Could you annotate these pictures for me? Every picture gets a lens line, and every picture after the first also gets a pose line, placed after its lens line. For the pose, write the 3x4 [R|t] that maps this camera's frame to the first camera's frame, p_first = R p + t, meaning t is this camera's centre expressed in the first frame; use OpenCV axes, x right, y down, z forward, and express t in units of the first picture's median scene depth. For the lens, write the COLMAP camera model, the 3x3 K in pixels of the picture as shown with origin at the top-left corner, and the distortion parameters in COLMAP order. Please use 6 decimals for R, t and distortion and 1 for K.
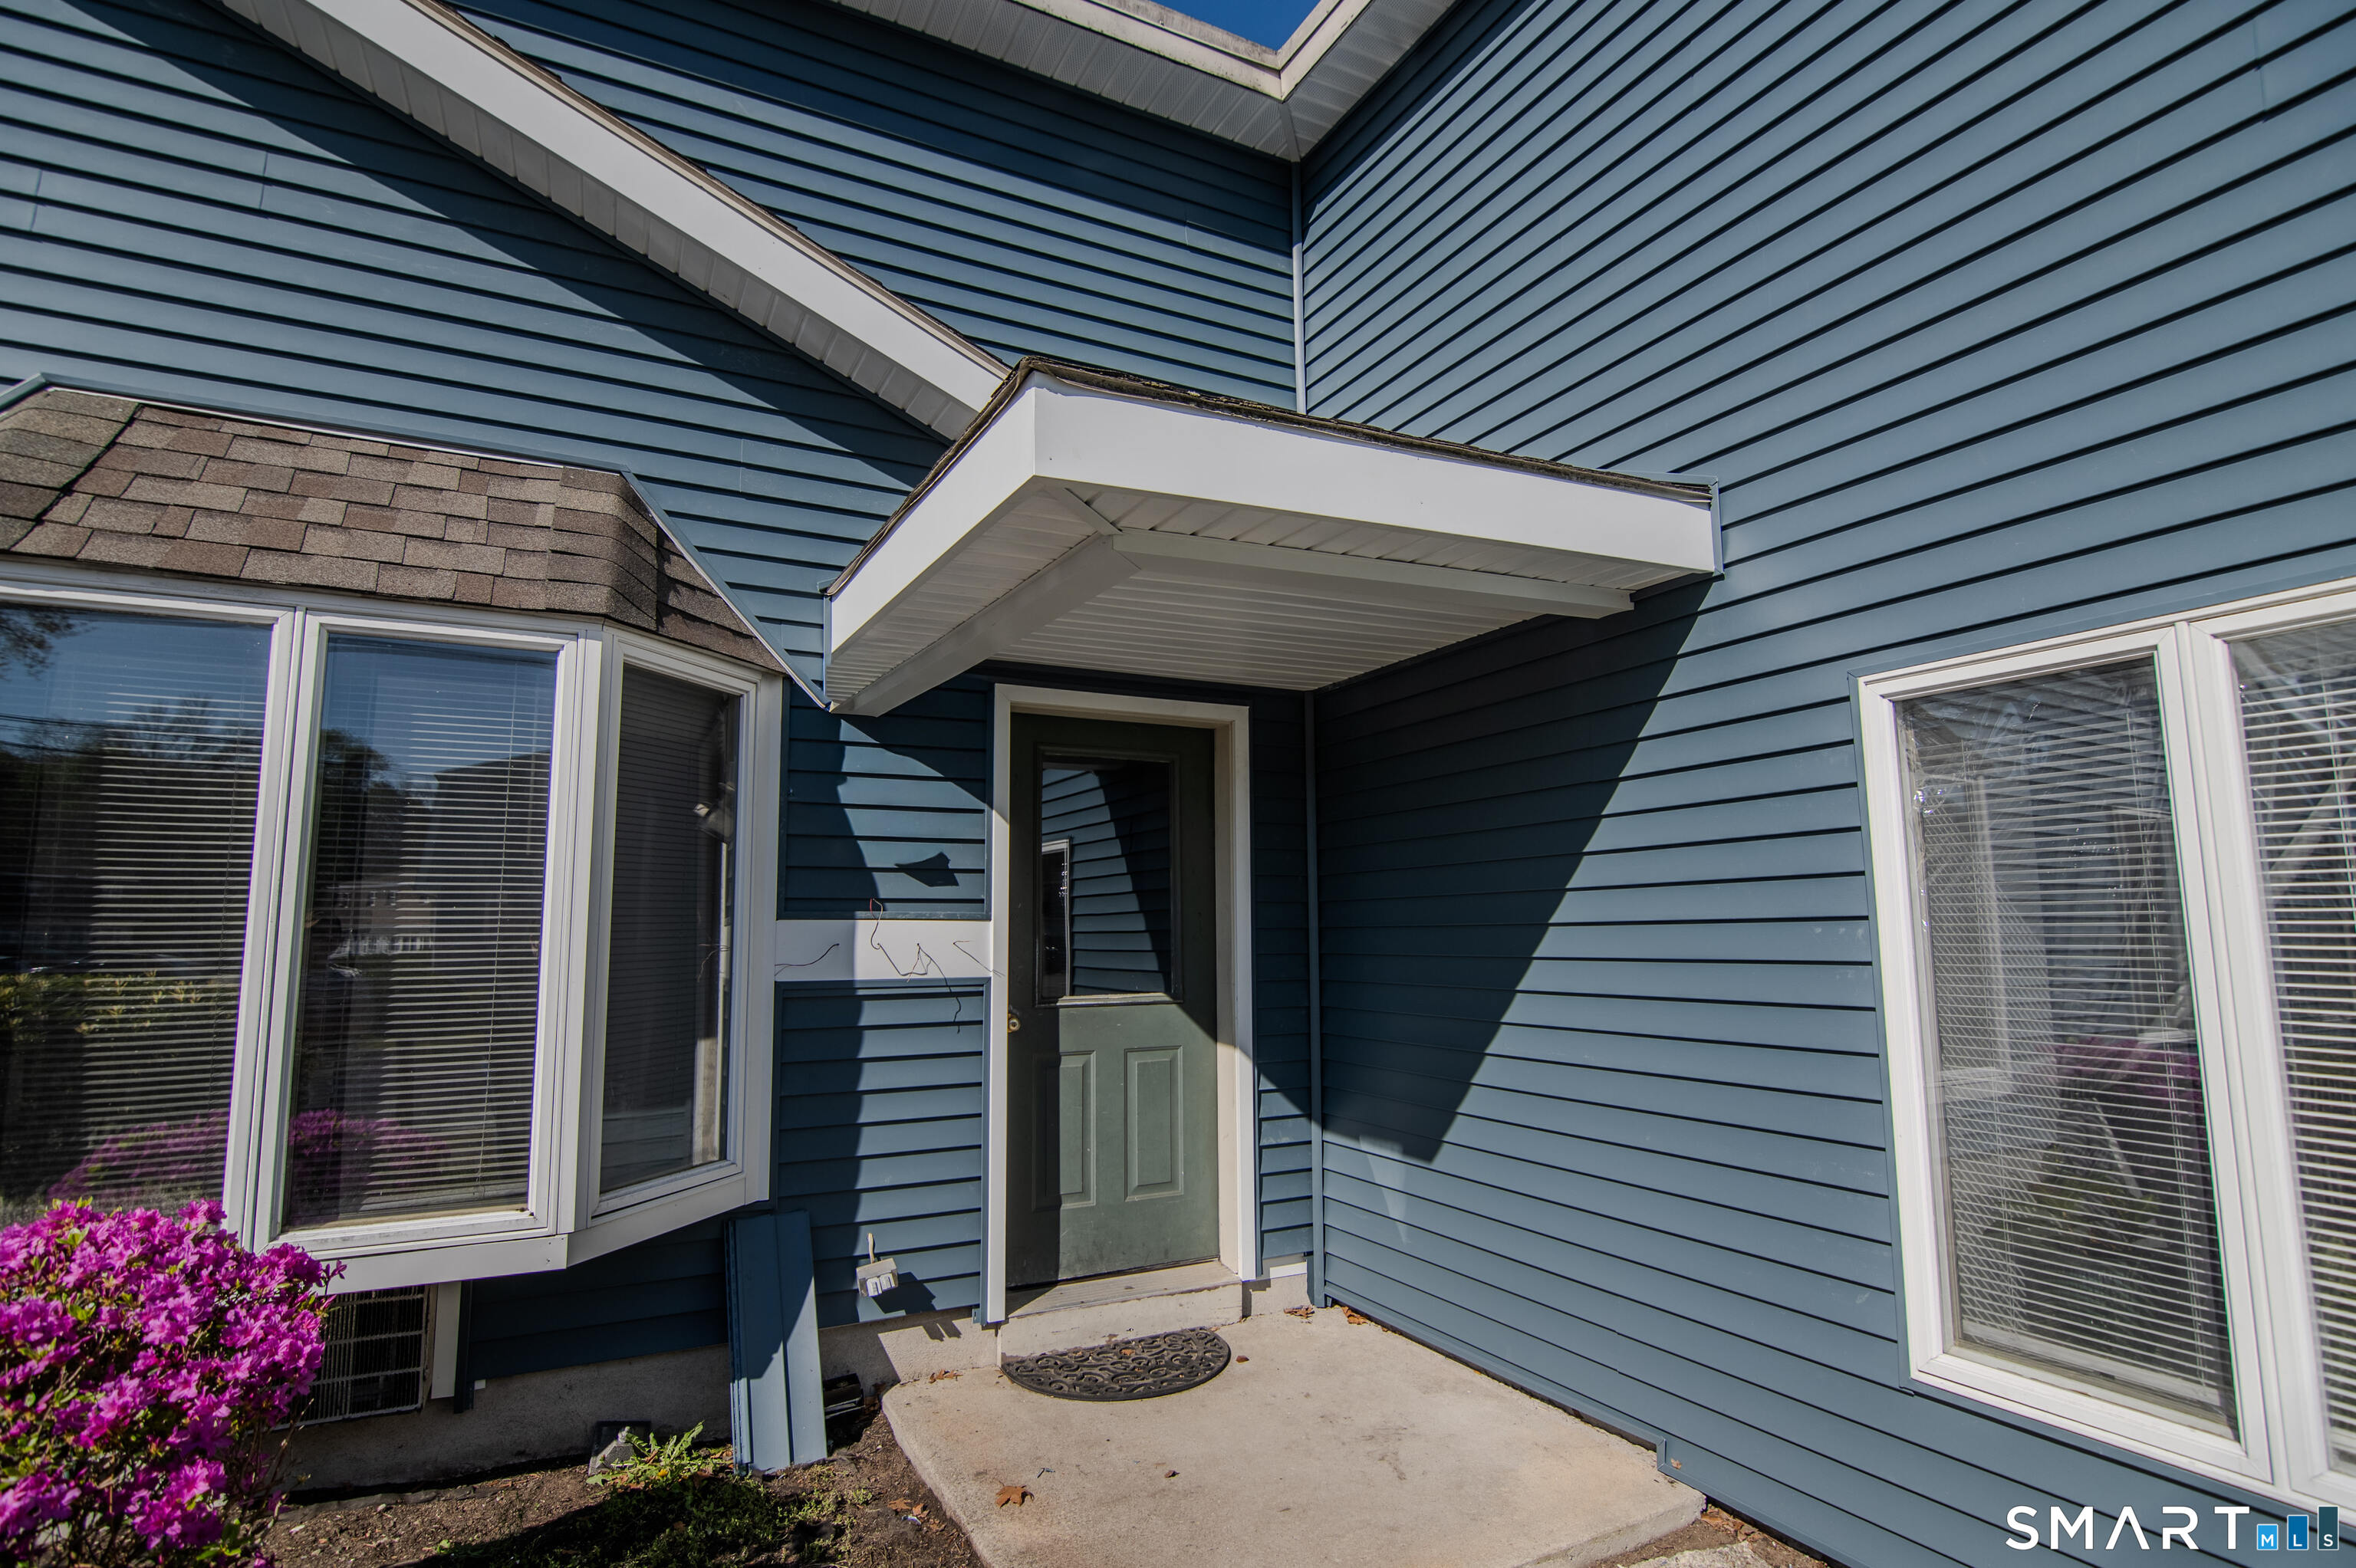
lens RADIAL K [[1160.6, 0, 1178.9], [0, 1160.6, 791.9], [0, 0, 1]] dist [-0.027027, 0.005989]
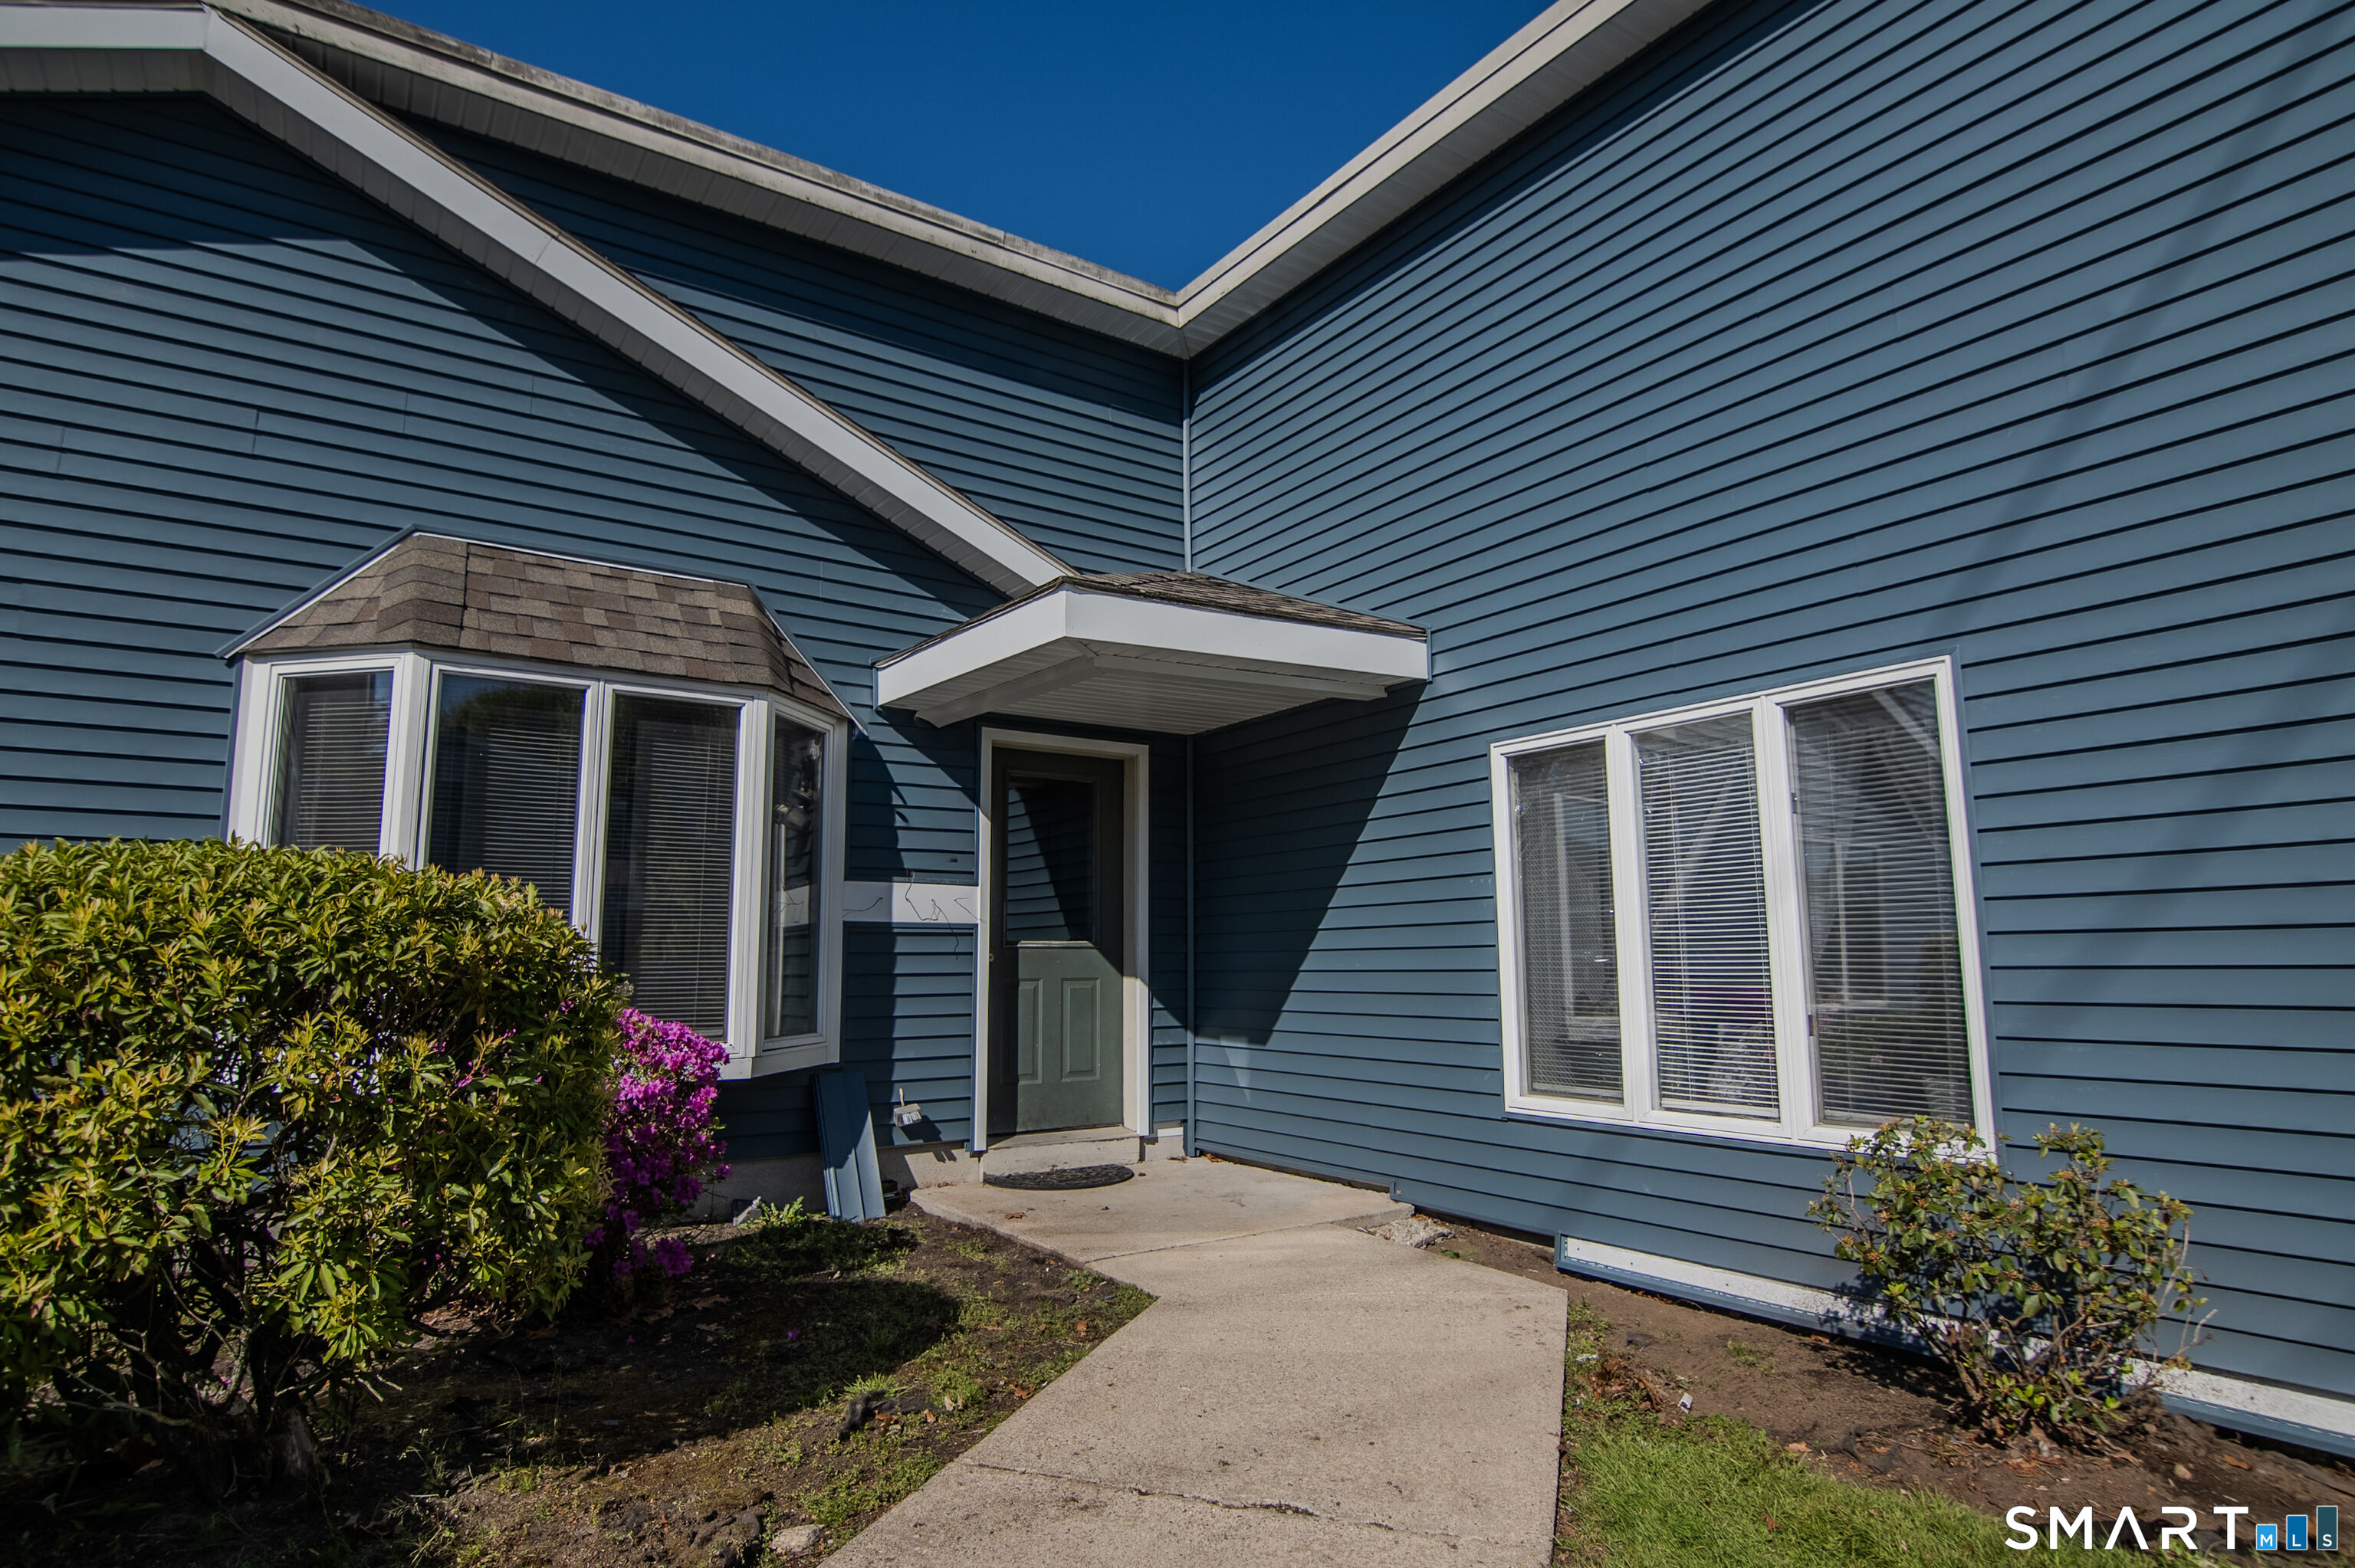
lens RADIAL K [[1256.1, 0, 1176.2], [0, 1256.1, 783.4], [0, 0, 1]] dist [-0.003887, -0.000102]
pose [[0.992873, 0.019650, 0.117543, -0.108948], [-0.016594, 0.999500, -0.026925, 0.019648], [-0.118014, 0.024783, 0.992703, -0.687114]]
